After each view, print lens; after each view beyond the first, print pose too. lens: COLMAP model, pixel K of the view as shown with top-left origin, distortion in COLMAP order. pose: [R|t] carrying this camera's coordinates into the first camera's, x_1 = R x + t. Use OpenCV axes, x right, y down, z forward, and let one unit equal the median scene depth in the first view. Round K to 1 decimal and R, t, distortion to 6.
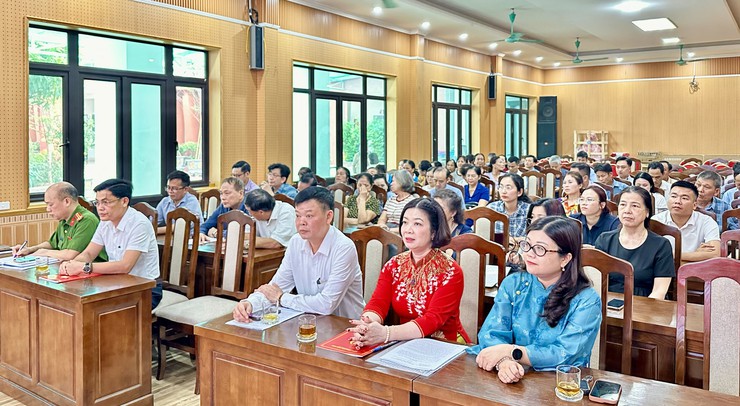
lens RADIAL K [[627.6, 0, 370.0], [0, 627.6, 203.0], [0, 0, 1]] dist [-0.004170, 0.000475]
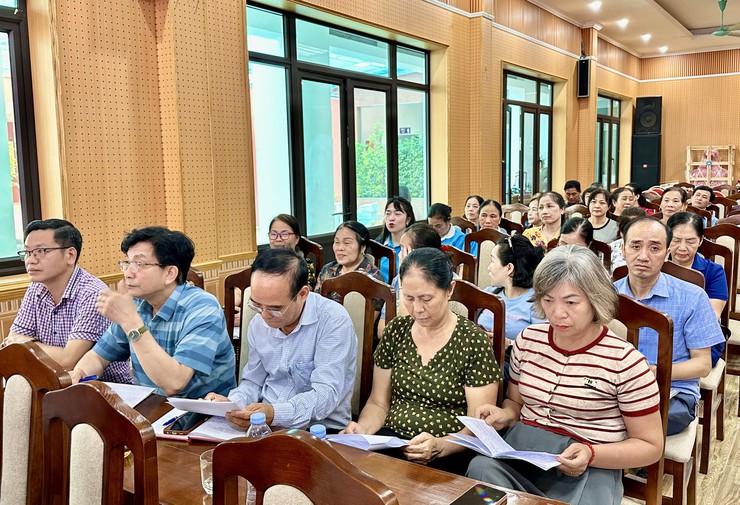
lens RADIAL K [[657.0, 0, 370.0], [0, 657.0, 252.5], [0, 0, 1]] dist [0.009309, -0.002585]
pose [[0.999683, -0.019428, -0.015984, -0.020284], [0.019796, 0.999536, 0.023151, -0.032003], [0.015526, -0.023461, 0.999604, 0.389000]]
